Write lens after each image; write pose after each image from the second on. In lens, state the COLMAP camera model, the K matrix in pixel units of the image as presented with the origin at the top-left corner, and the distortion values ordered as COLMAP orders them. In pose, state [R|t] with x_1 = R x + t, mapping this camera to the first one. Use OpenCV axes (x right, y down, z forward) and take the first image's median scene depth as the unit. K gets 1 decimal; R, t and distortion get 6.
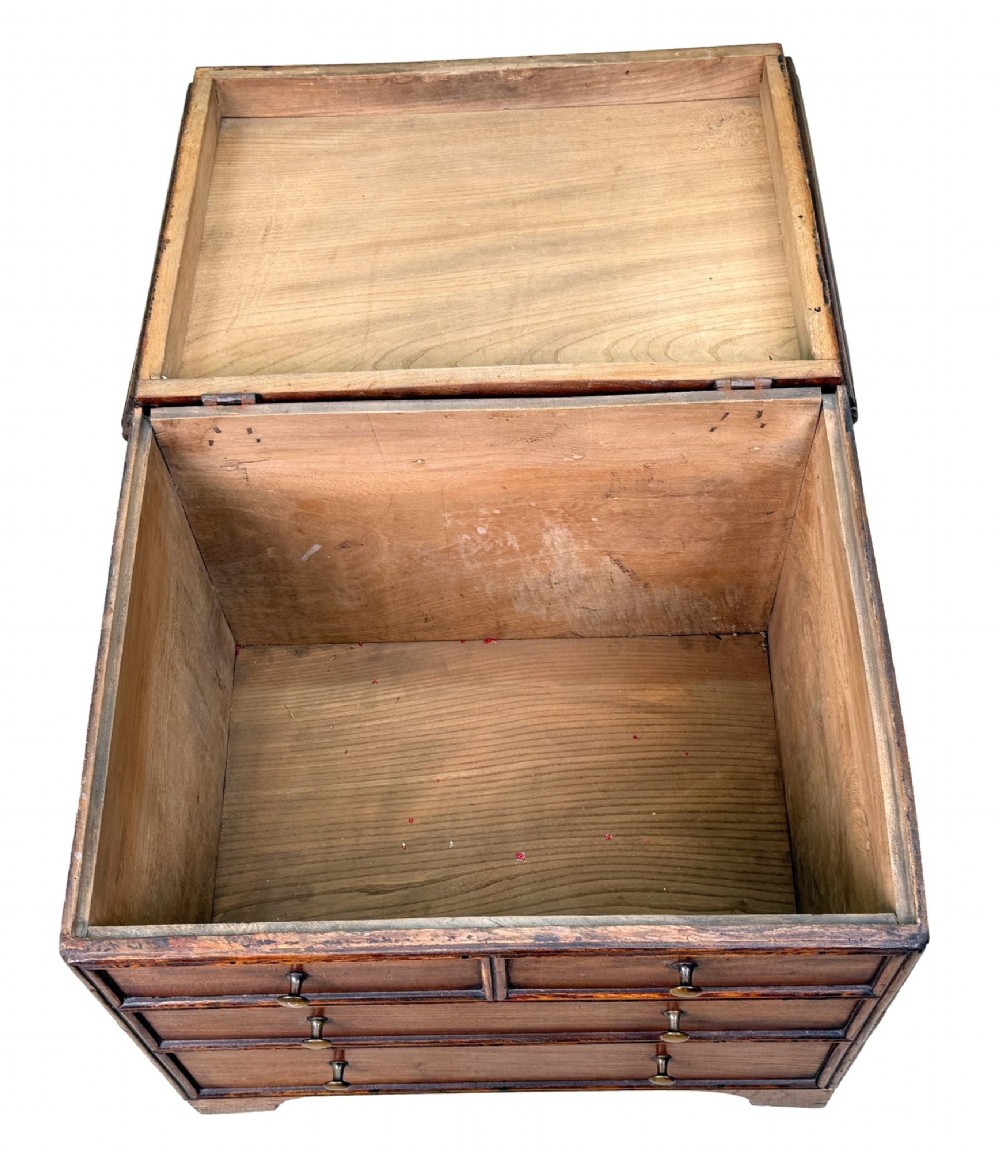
lens RADIAL K [[1575.3, 0, 500.0], [0, 1575.3, 575.5], [0, 0, 1]] dist [0.122768, 0.002348]
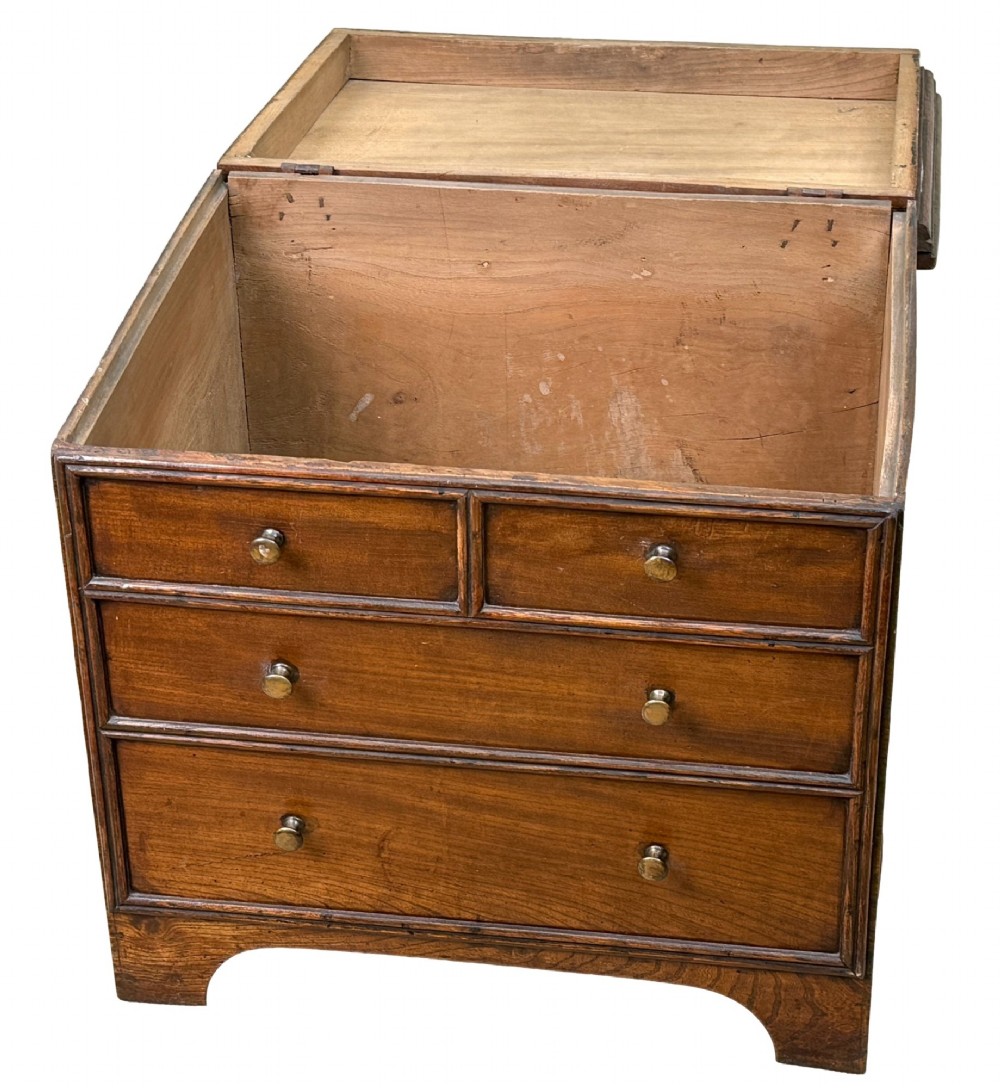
lens RADIAL K [[2546.9, 0, 557.3], [0, 2546.9, 485.0], [0, 0, 1]] dist [0.136060, -0.074395]
pose [[0.989187, 0.098642, -0.108526, 0.163833], [-0.137626, 0.880028, -0.454543, 0.699995], [0.050669, 0.464564, 0.884089, -0.304404]]
